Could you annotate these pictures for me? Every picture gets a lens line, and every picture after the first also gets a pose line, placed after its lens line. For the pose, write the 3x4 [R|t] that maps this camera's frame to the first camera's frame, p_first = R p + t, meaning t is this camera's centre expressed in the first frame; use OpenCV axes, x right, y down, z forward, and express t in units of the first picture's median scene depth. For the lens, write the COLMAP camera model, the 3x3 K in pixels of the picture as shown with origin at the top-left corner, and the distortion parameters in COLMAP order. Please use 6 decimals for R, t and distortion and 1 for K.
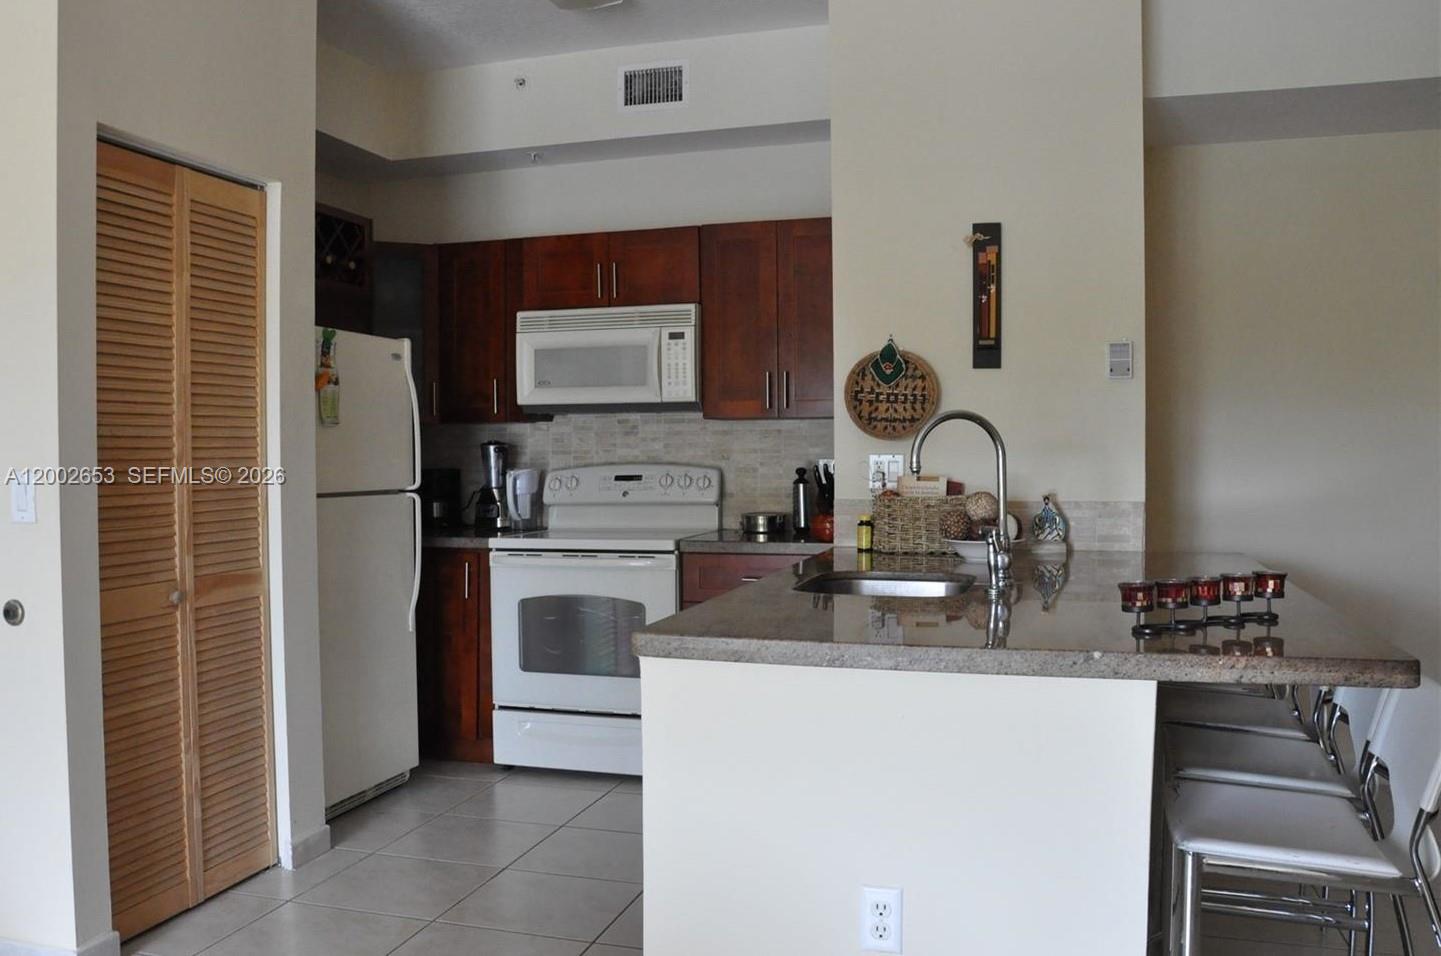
lens RADIAL K [[1245.3, 0, 667.8], [0, 1245.3, 483.0], [0, 0, 1]] dist [-0.171115, 0.134970]
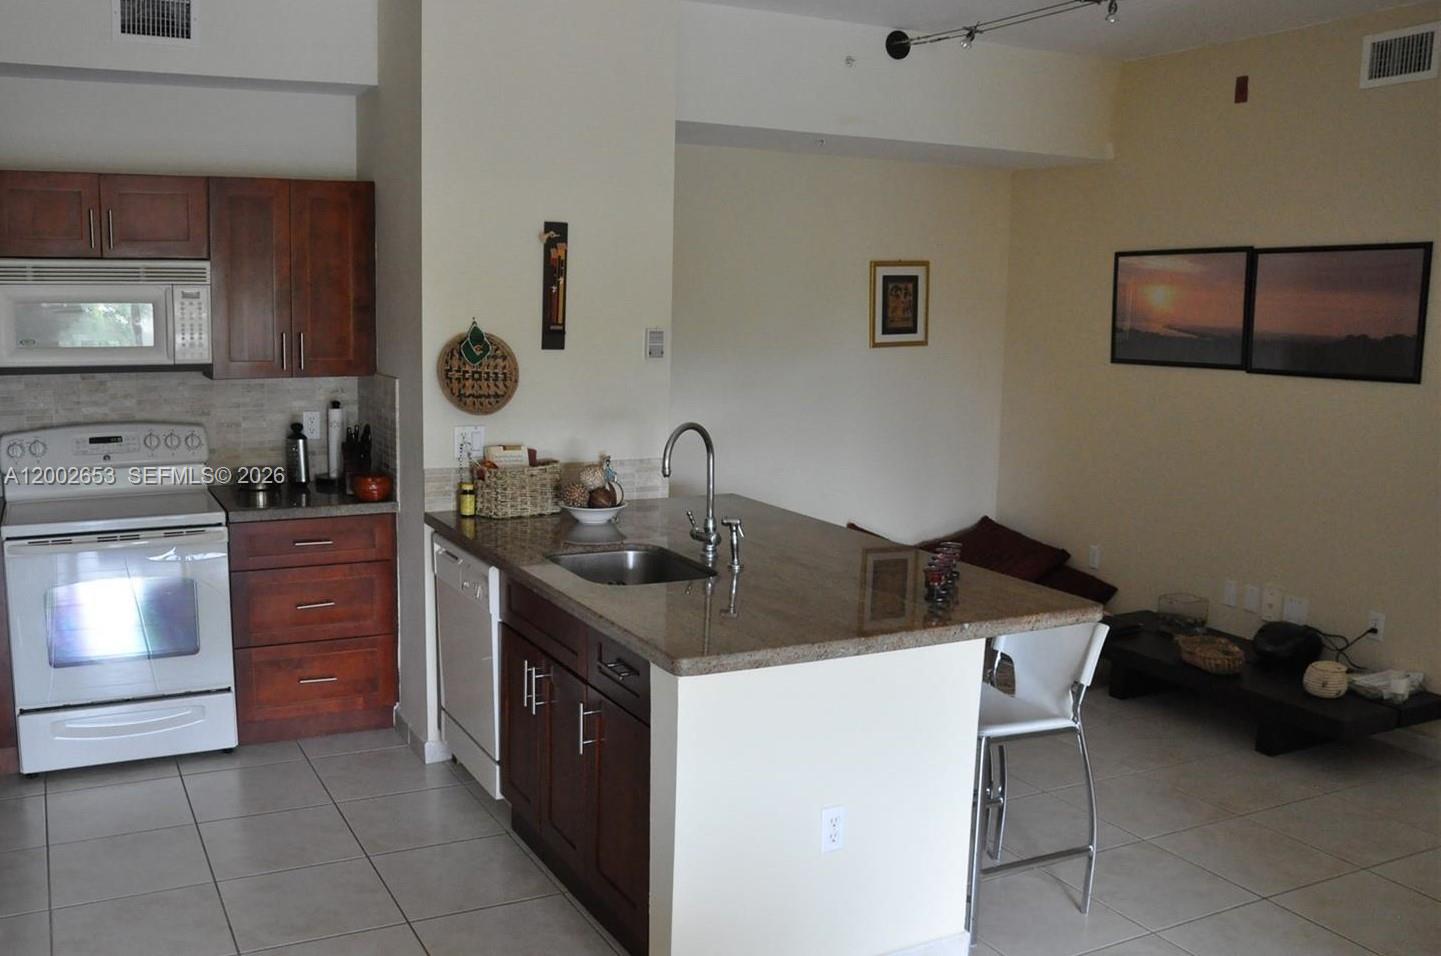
lens RADIAL K [[1245.3, 0, 667.8], [0, 1245.3, 483.0], [0, 0, 1]] dist [-0.171115, 0.134970]
pose [[0.705714, -0.085005, 0.703379, -0.484884], [-0.004242, 0.992252, 0.124172, -0.111755], [-0.708484, -0.090614, 0.699886, 0.095156]]
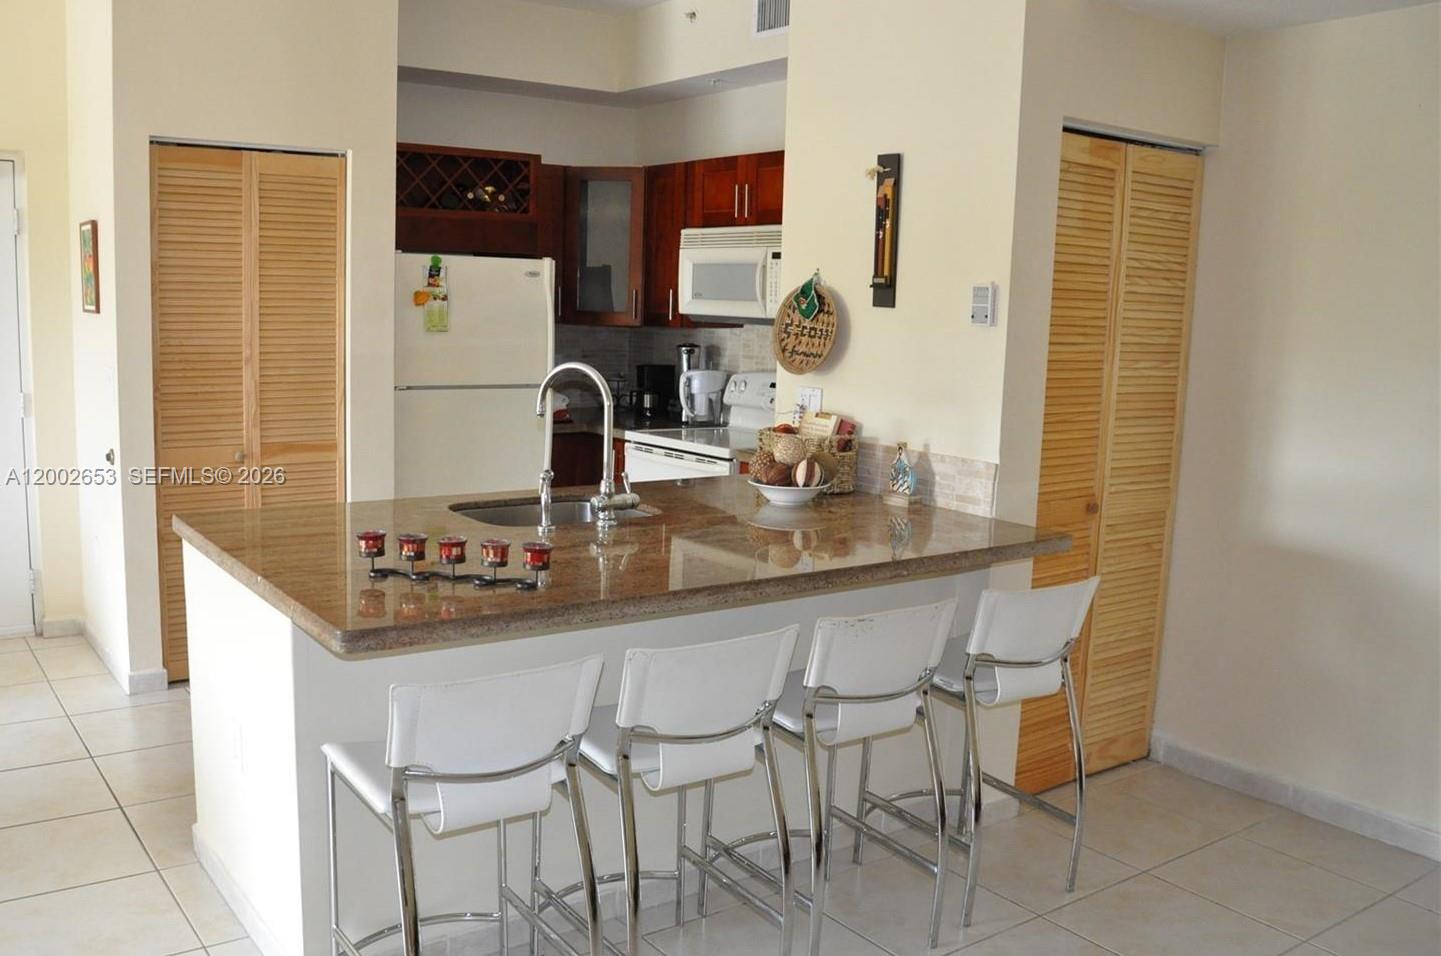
lens RADIAL K [[1245.3, 0, 667.8], [0, 1245.3, 483.0], [0, 0, 1]] dist [-0.171115, 0.134970]
pose [[0.800274, 0.118614, -0.587786, 0.693086], [-0.051029, 0.990156, 0.130335, -0.072788], [0.597460, -0.074310, 0.798449, 0.117088]]
